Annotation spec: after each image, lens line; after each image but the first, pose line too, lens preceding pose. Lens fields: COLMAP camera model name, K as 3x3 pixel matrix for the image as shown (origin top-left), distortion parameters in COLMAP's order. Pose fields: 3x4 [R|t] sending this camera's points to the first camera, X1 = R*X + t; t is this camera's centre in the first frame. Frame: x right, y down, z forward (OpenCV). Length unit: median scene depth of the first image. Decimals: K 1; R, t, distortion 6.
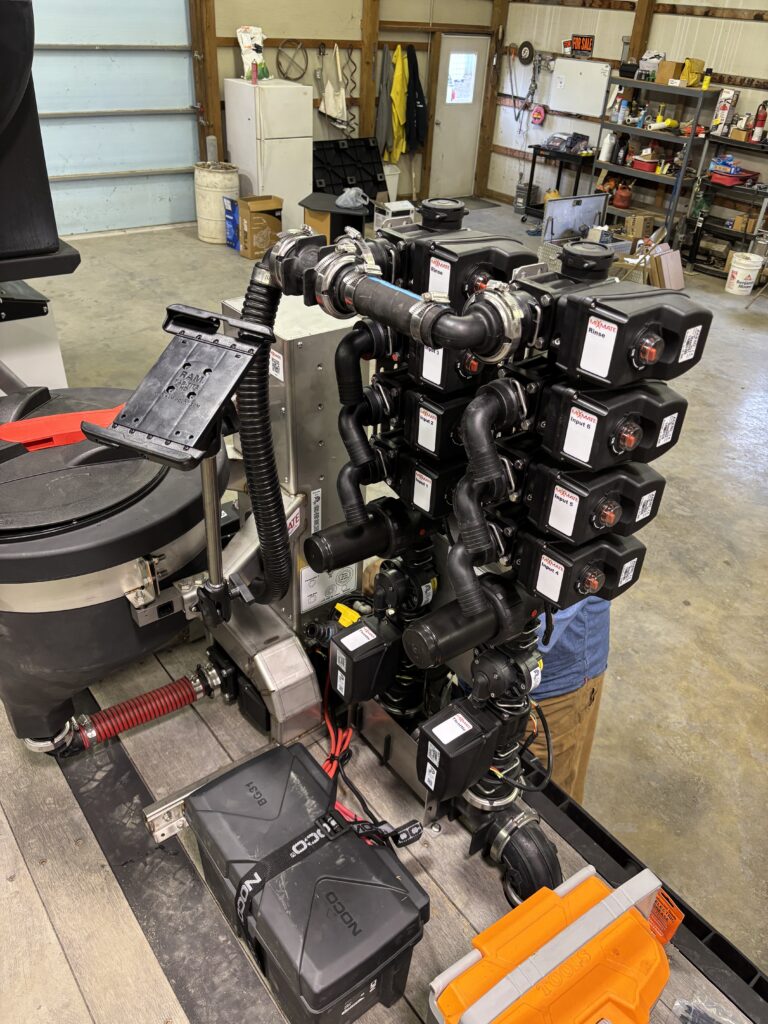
lens RADIAL K [[777.4, 0, 396.5], [0, 777.4, 512.0], [0, 0, 1]] dist [0.019986, -0.008200]
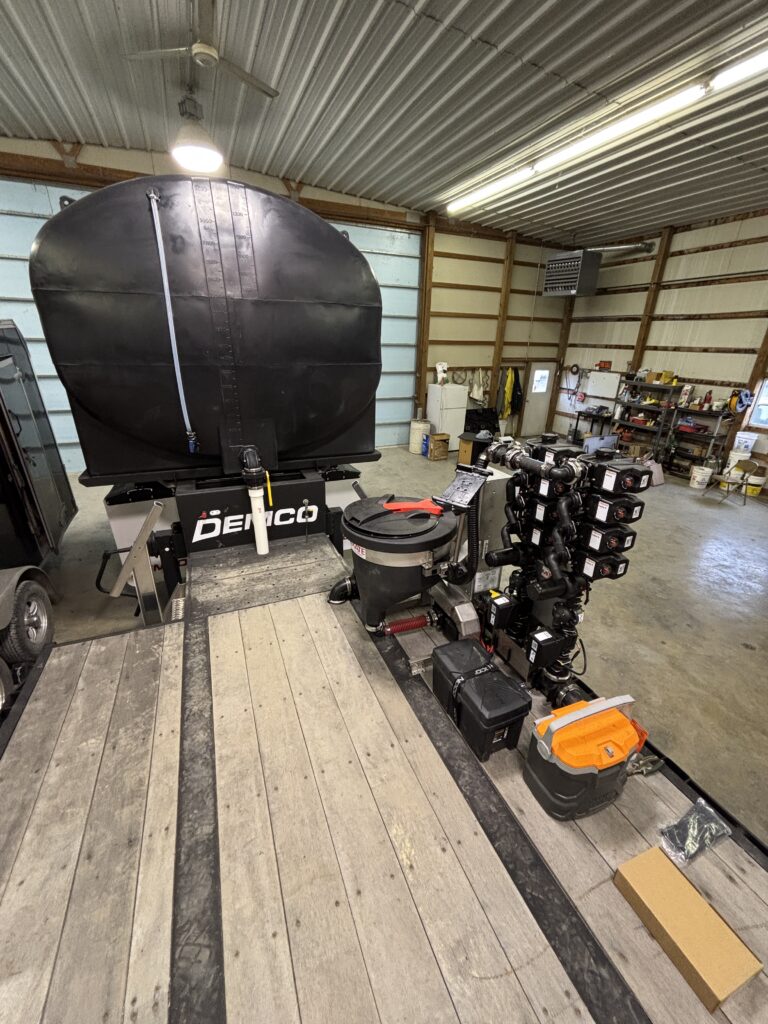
lens RADIAL K [[411.3, 0, 383.9], [0, 411.3, 510.0], [0, 0, 1]] dist [-0.004683, 0.002035]
pose [[0.963907, 0.062565, -0.258784, -0.090262], [-0.113167, 0.976100, -0.185533, 0.166568], [0.240991, 0.208122, 0.947950, -0.384949]]
